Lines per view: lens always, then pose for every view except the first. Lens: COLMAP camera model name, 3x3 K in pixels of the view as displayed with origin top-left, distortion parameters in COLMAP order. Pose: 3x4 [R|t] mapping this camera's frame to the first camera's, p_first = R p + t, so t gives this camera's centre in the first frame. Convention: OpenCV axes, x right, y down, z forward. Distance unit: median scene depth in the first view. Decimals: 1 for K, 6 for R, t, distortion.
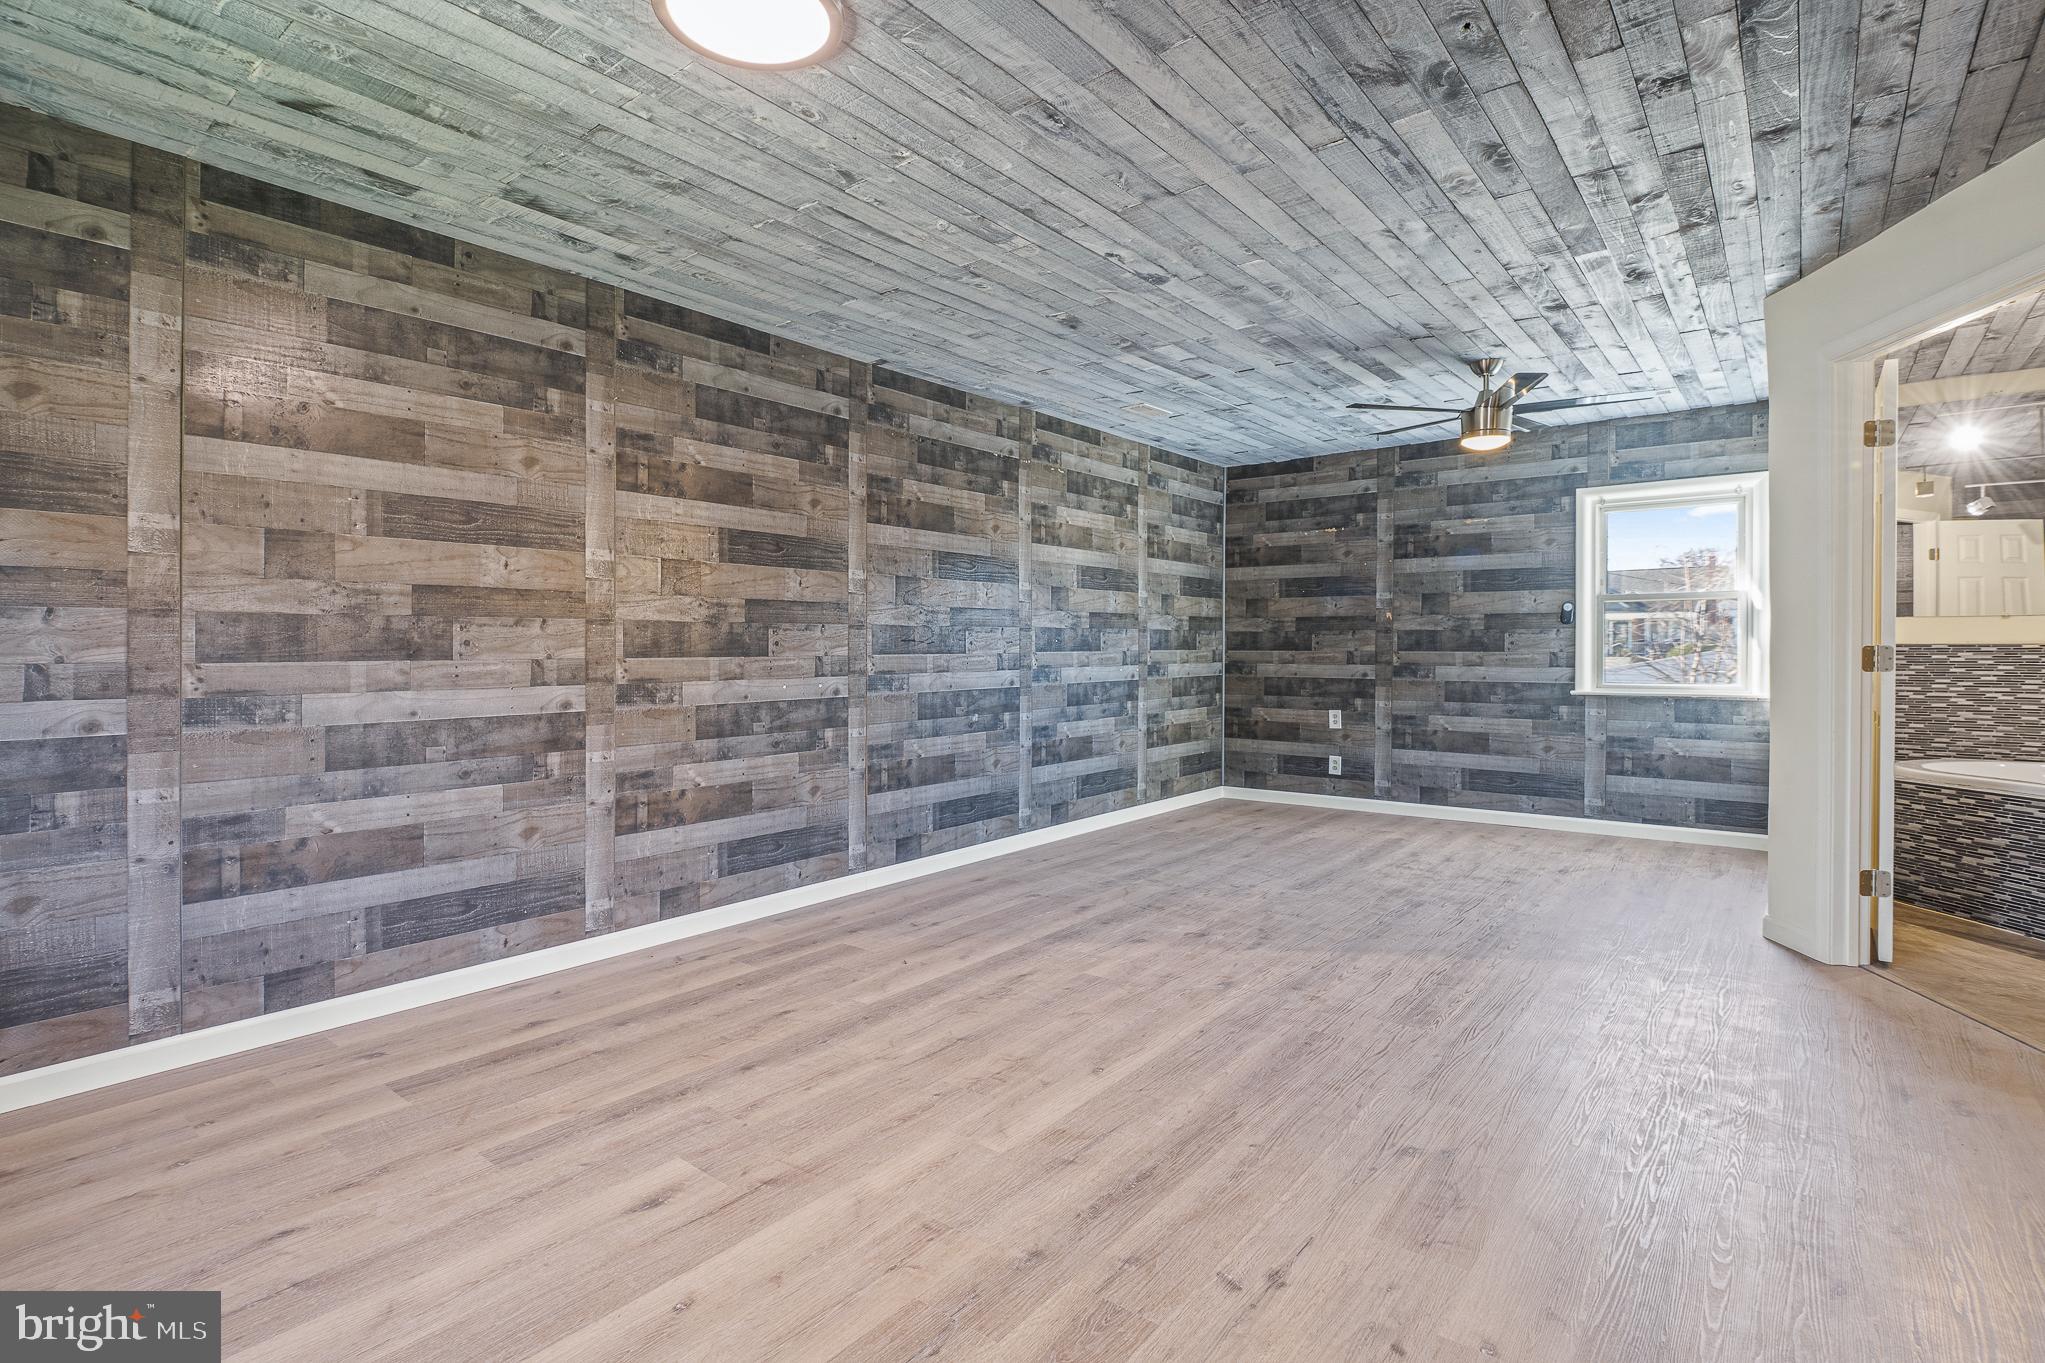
lens RADIAL K [[981.7, 0, 1016.5], [0, 981.7, 647.0], [0, 0, 1]] dist [-0.011228, -0.002631]
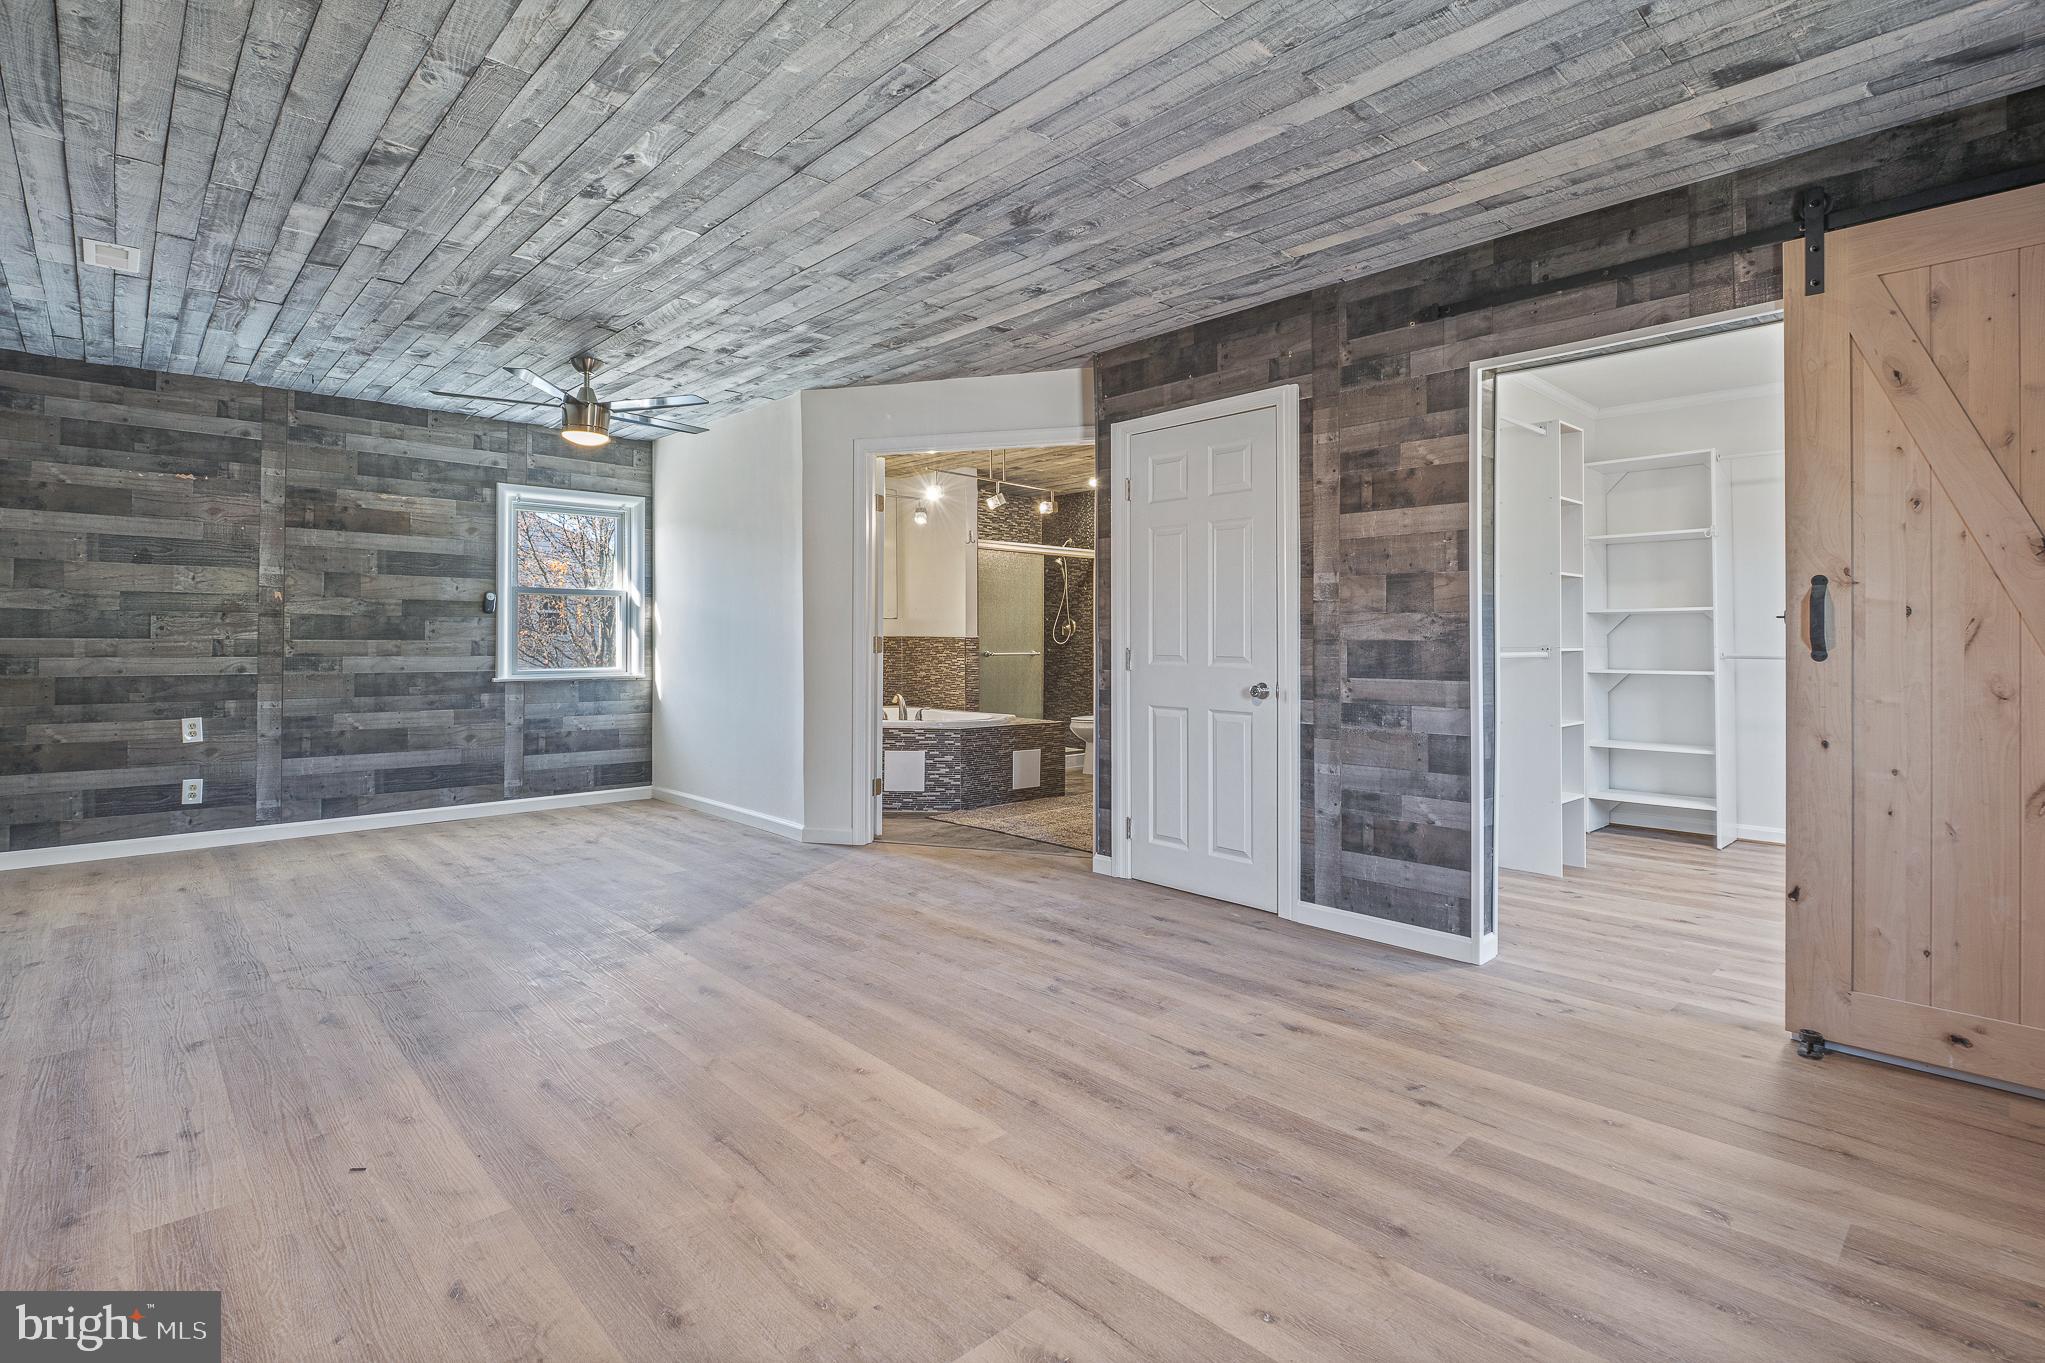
lens RADIAL K [[981.7, 0, 1019.3], [0, 981.7, 641.7], [0, 0, 1]] dist [-0.011228, -0.002631]
pose [[0.135407, -0.000641, 0.990790, -0.386968], [-0.005454, 0.999984, 0.001392, 0.001807], [-0.990775, -0.005592, 0.135402, 0.322913]]
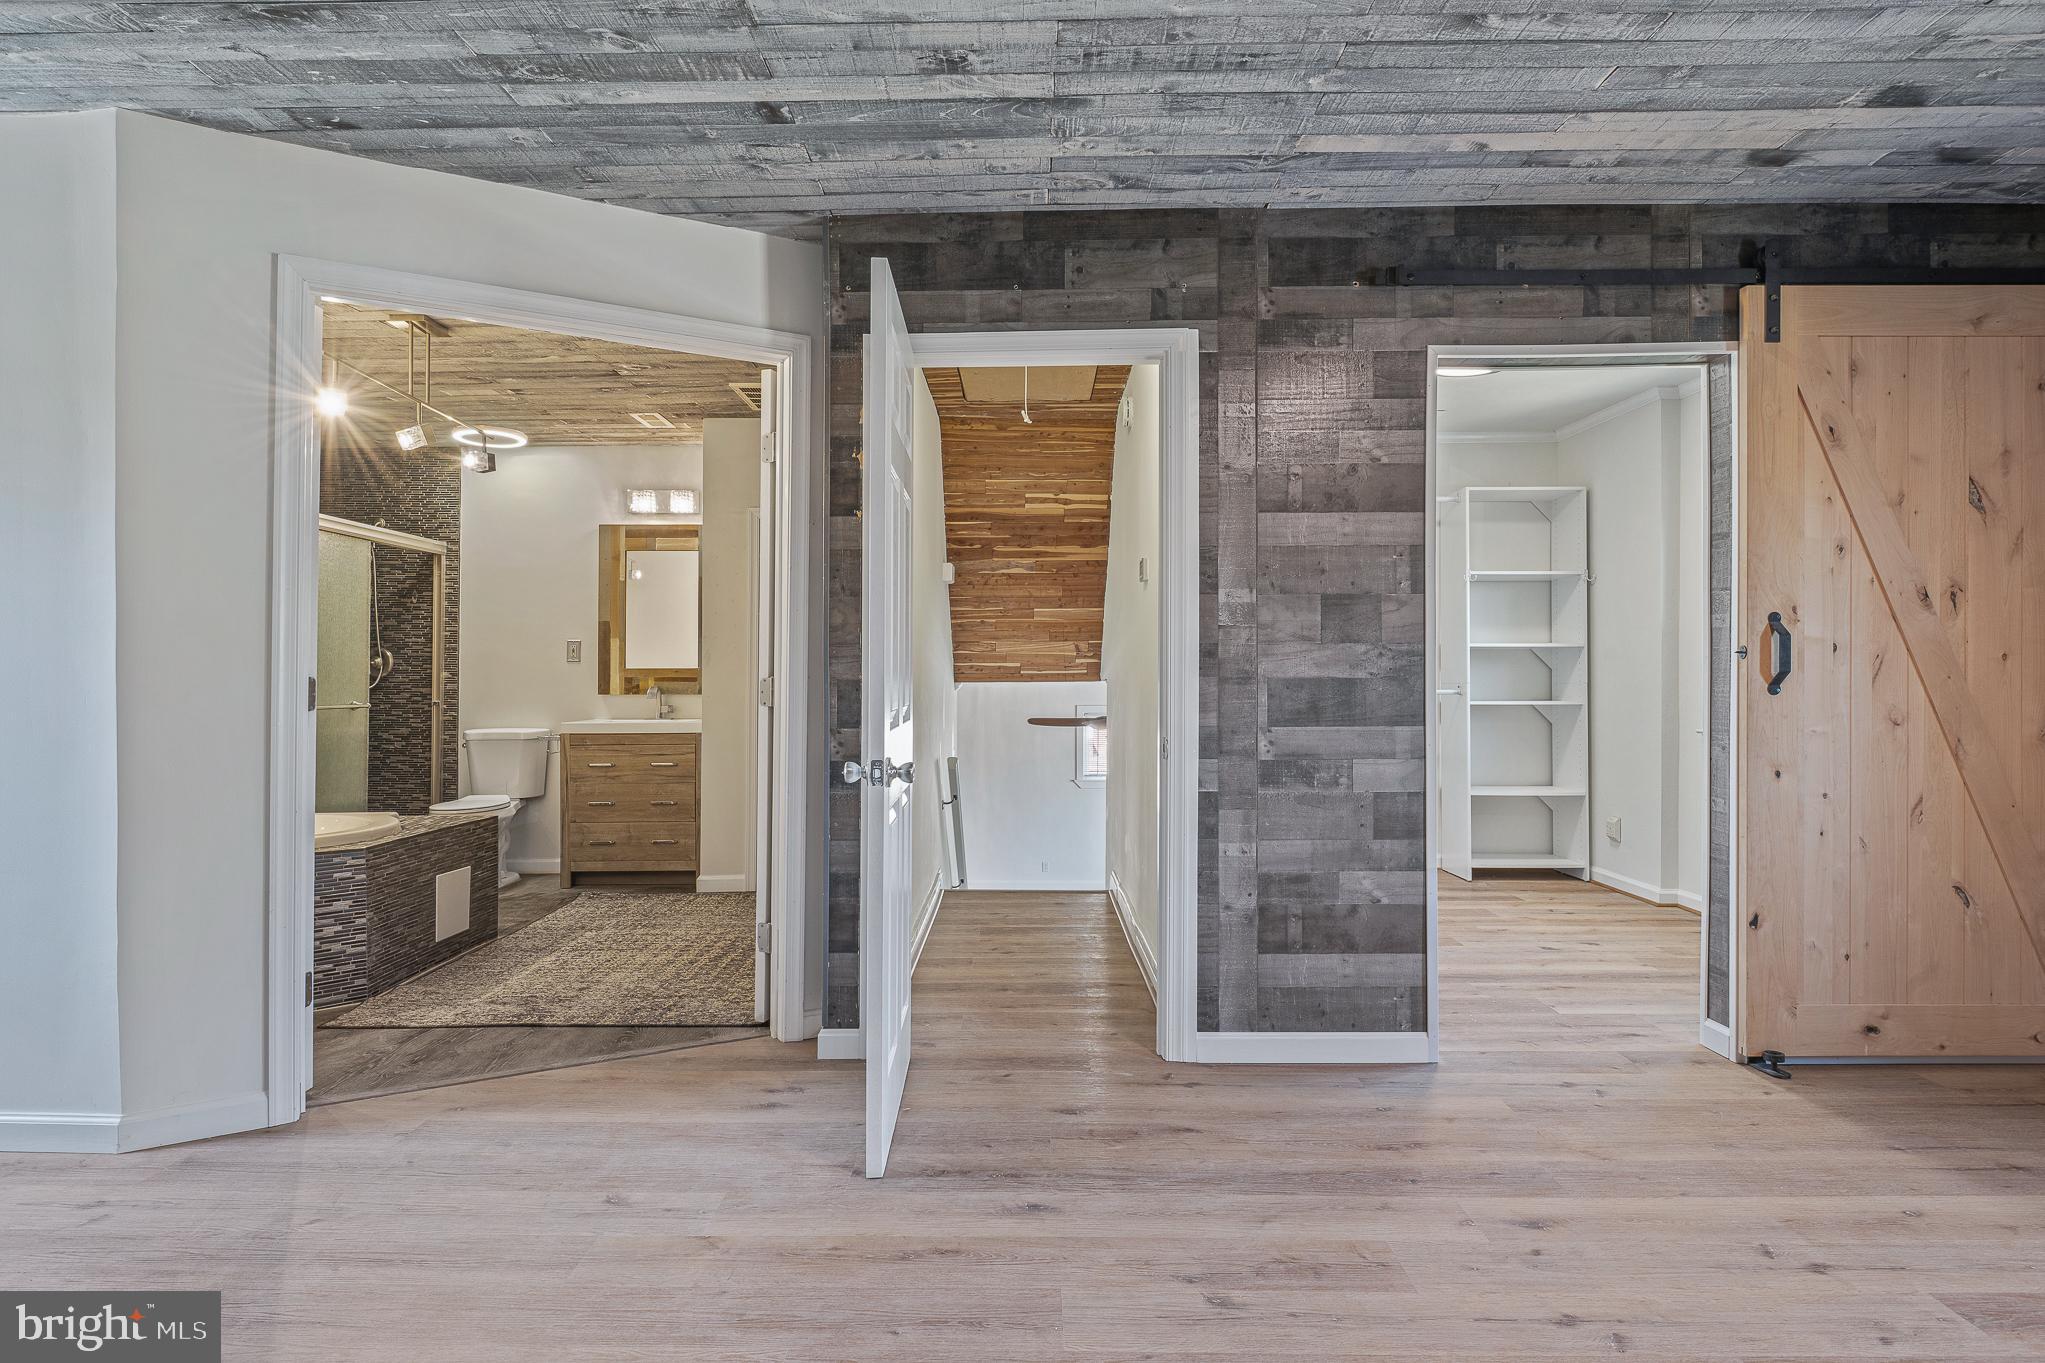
lens RADIAL K [[1103.7, 0, 1022.7], [0, 1103.7, 675.8], [0, 0, 1]] dist [0.002972, -0.009226]
pose [[-0.618725, 0.006519, 0.785581, -0.080426], [0.003270, 0.999978, -0.005722, 0.002115], [-0.785601, -0.000972, -0.618733, 0.636005]]
